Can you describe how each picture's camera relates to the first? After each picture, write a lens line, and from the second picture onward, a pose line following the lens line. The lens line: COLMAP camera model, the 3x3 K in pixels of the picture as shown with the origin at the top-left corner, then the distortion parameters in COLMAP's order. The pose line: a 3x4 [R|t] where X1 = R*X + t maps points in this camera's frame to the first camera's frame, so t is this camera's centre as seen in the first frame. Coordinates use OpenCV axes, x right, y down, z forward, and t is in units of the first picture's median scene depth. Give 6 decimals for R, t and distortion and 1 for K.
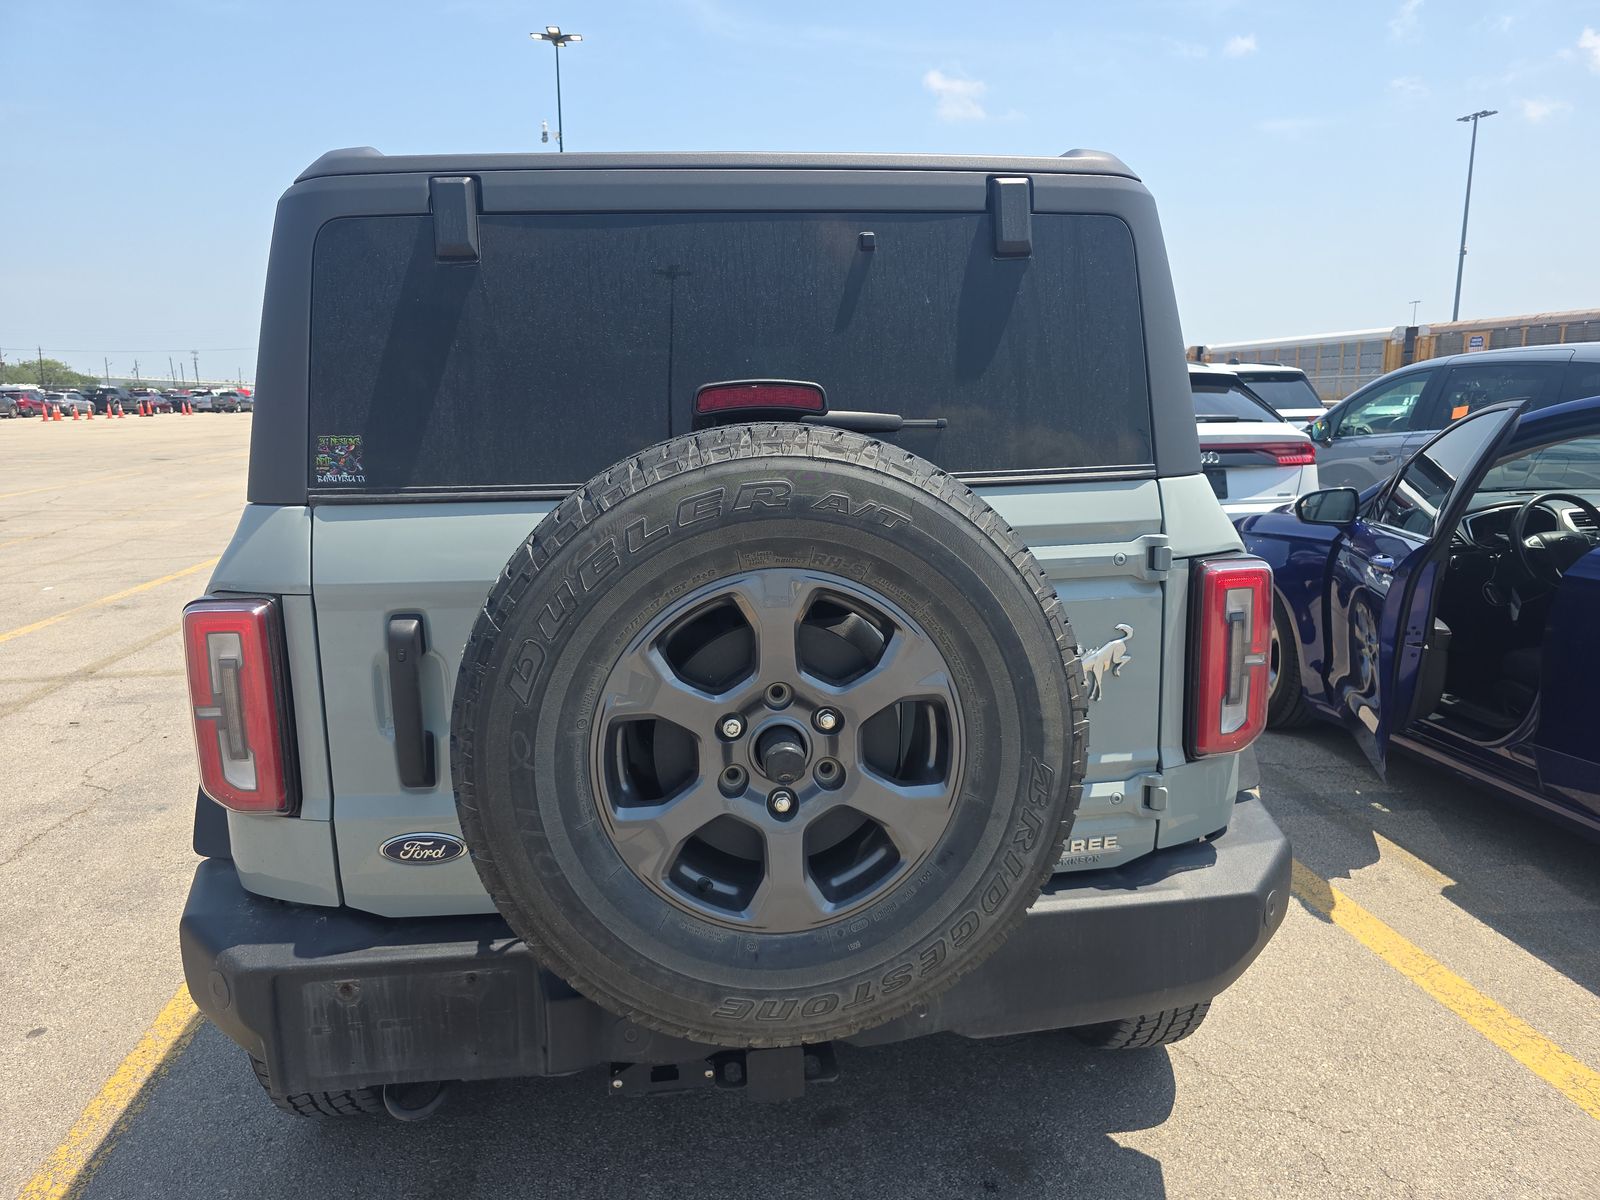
lens RADIAL K [[1034.3, 0, 793.6], [0, 1034.3, 614.4], [0, 0, 1]] dist [0.007203, -0.000117]
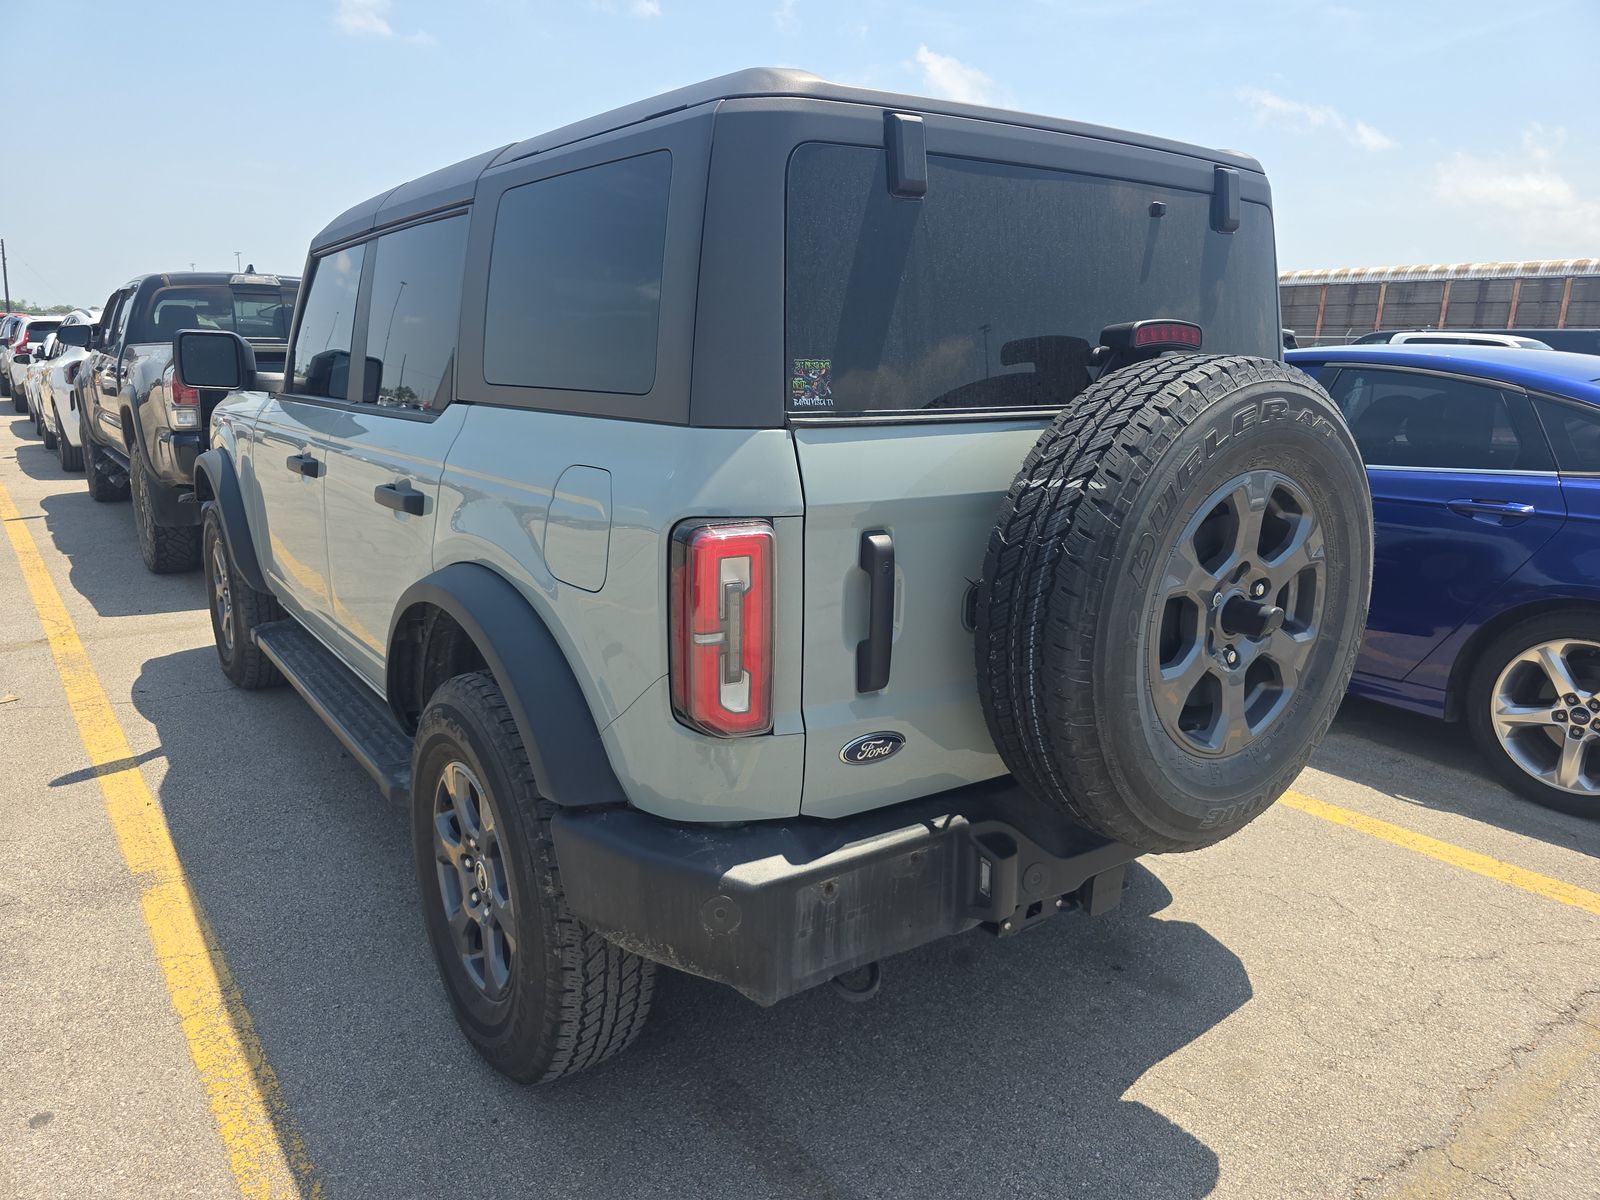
lens RADIAL K [[1106.4, 0, 789.8], [0, 1106.4, 593.8], [0, 0, 1]] dist [0.048128, -0.043753]
pose [[0.873862, -0.077914, 0.479891, -0.986679], [0.052022, 0.996393, 0.067042, -0.015566], [-0.483383, -0.033620, 0.874763, 0.039157]]
